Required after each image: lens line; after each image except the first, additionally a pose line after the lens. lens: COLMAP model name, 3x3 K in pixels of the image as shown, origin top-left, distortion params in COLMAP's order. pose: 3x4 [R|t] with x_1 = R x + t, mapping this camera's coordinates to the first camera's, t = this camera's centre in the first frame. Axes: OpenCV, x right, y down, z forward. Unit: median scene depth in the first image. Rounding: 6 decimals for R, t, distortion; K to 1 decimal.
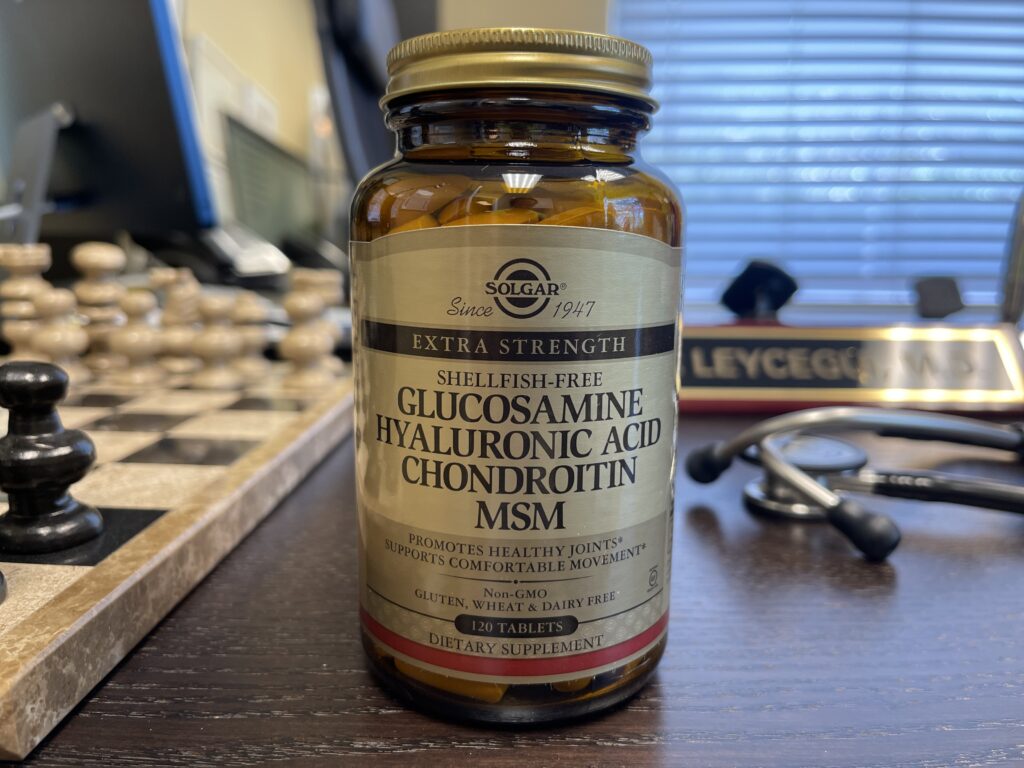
lens RADIAL K [[827.7, 0, 513.0], [0, 827.7, 379.3], [0, 0, 1]] dist [0.107494, -0.212994]
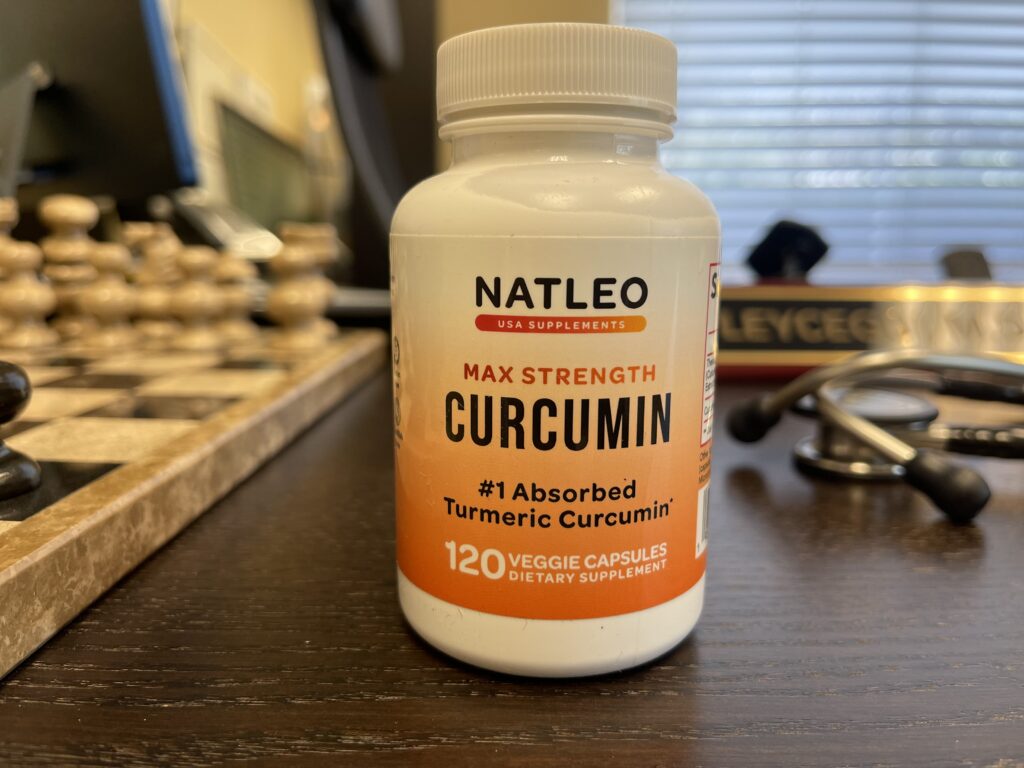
lens RADIAL K [[827.7, 0, 513.0], [0, 827.7, 379.3], [0, 0, 1]] dist [0.107494, -0.212994]
pose [[0.999983, -0.005689, 0.000923, -0.026381], [0.005690, 0.999983, -0.001393, 0.086715], [-0.000916, 0.001398, 0.999999, 0.187298]]
